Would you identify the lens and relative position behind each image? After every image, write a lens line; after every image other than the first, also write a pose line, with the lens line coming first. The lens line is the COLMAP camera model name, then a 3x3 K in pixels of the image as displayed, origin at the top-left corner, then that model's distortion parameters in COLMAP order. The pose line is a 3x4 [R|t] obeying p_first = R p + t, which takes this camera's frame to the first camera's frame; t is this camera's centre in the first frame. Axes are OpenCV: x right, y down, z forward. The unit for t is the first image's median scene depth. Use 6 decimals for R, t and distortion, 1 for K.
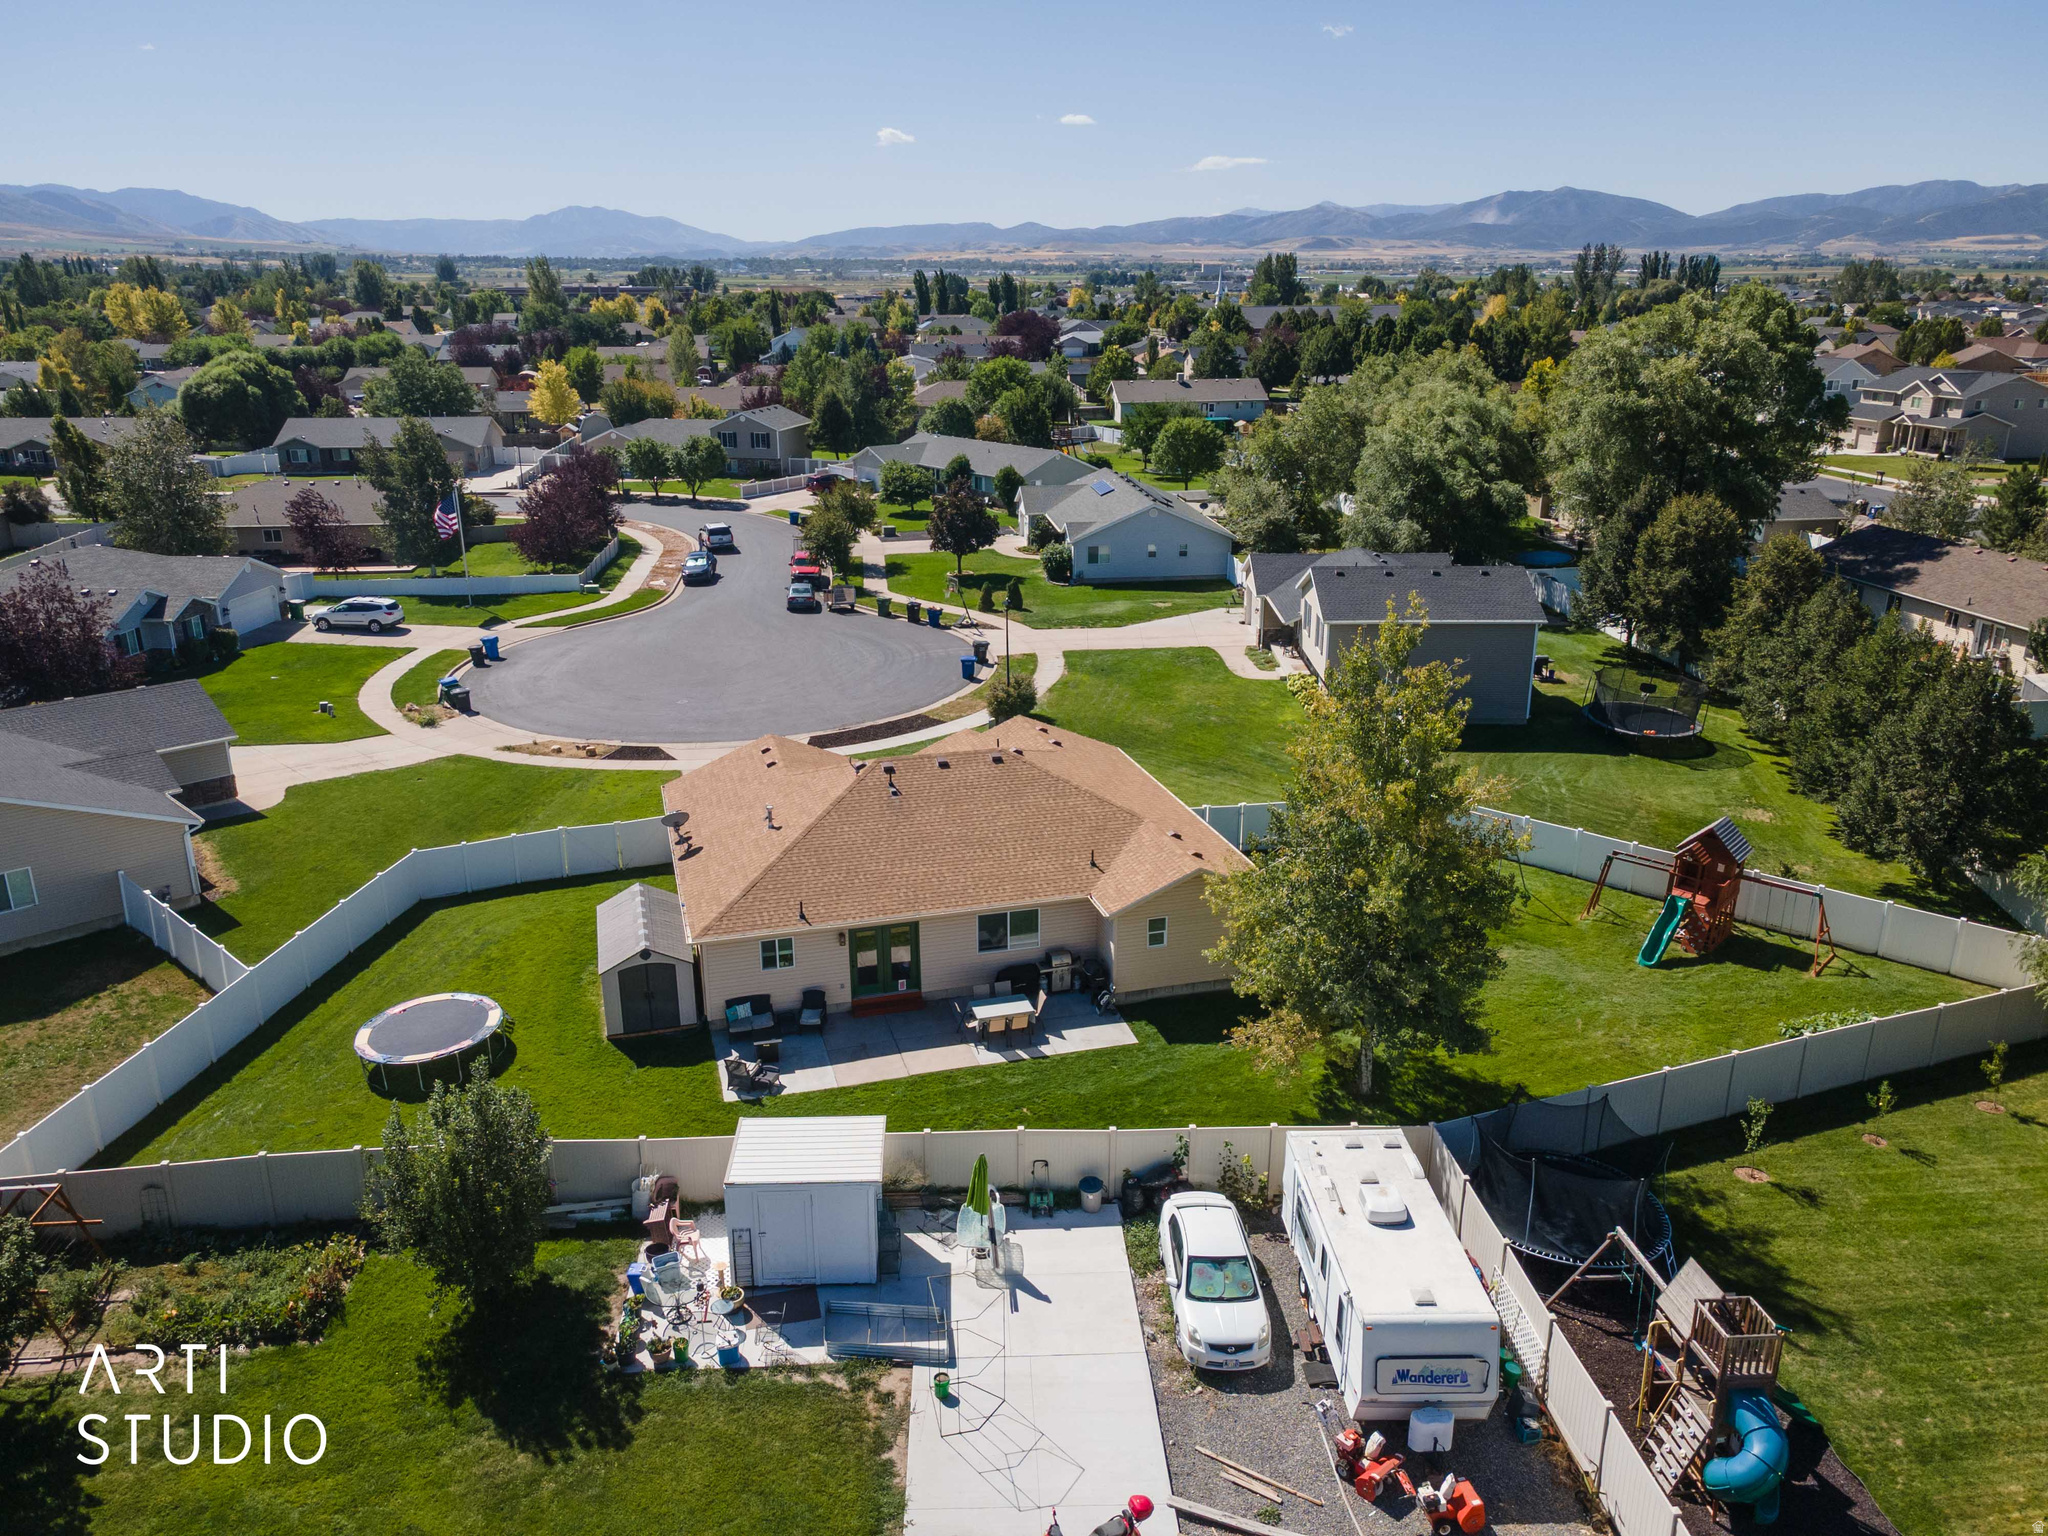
lens RADIAL K [[1485.1, 0, 1001.6], [0, 1485.1, 766.0], [0, 0, 1]] dist [0.034733, 0.001654]
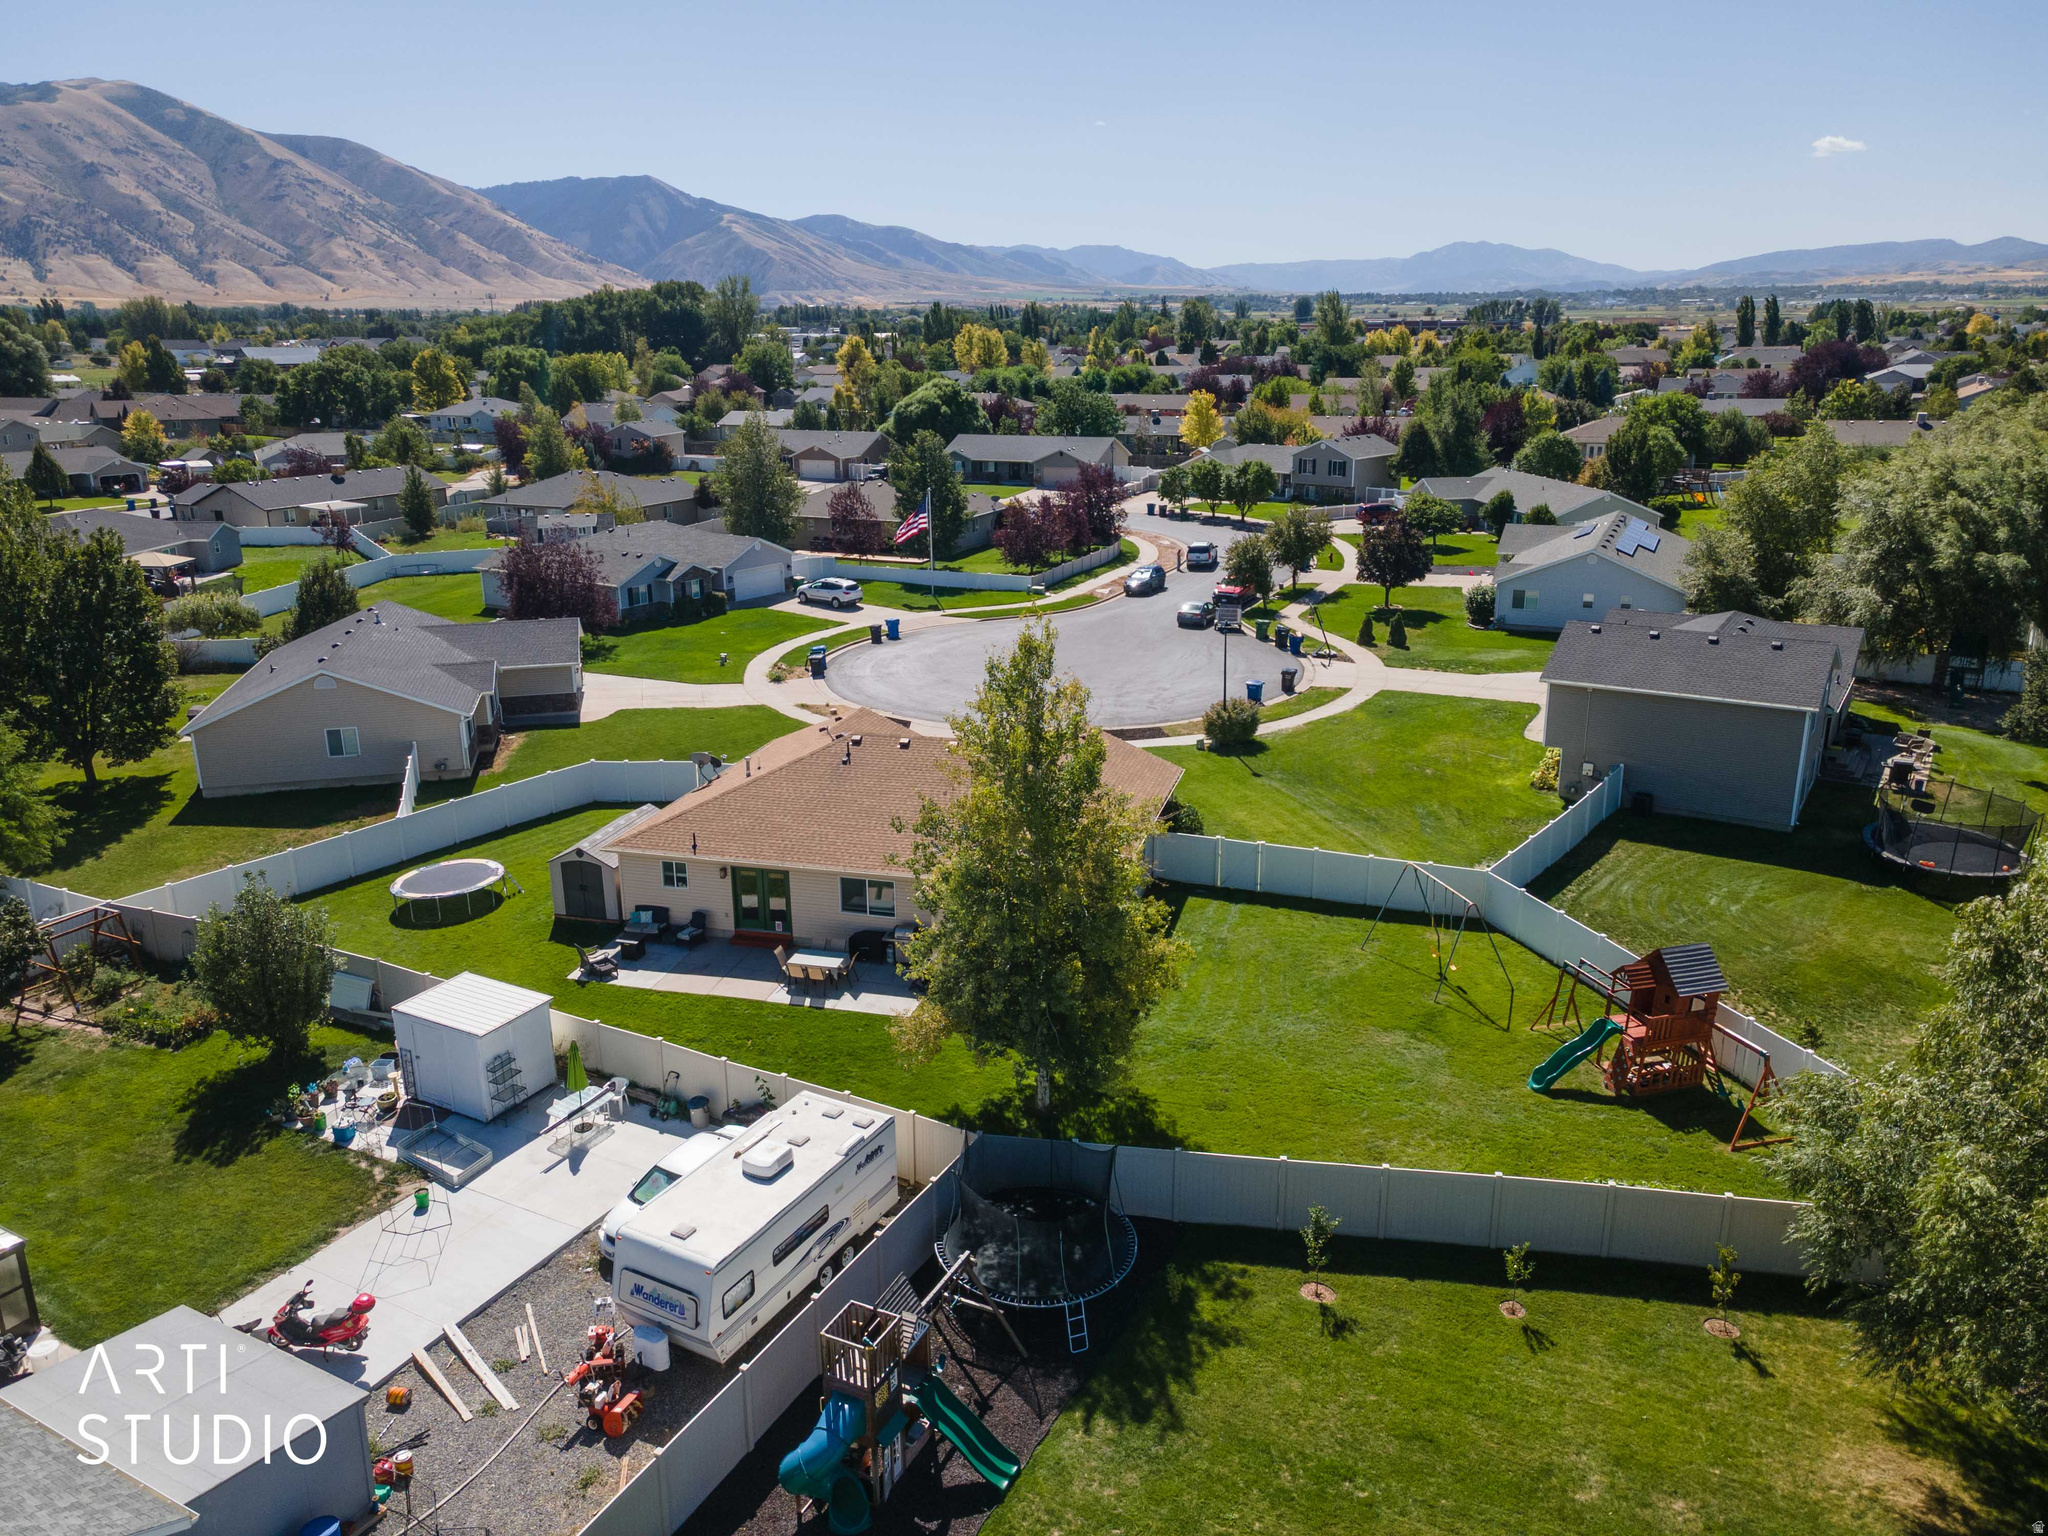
lens RADIAL K [[1485.1, 0, 1001.6], [0, 1485.1, 766.0], [0, 0, 1]] dist [0.034733, 0.001654]
pose [[0.856813, 0.144707, -0.494906, 0.623187], [-0.155041, 0.987698, 0.020378, -0.021242], [0.491766, 0.059270, 0.868708, 0.102843]]
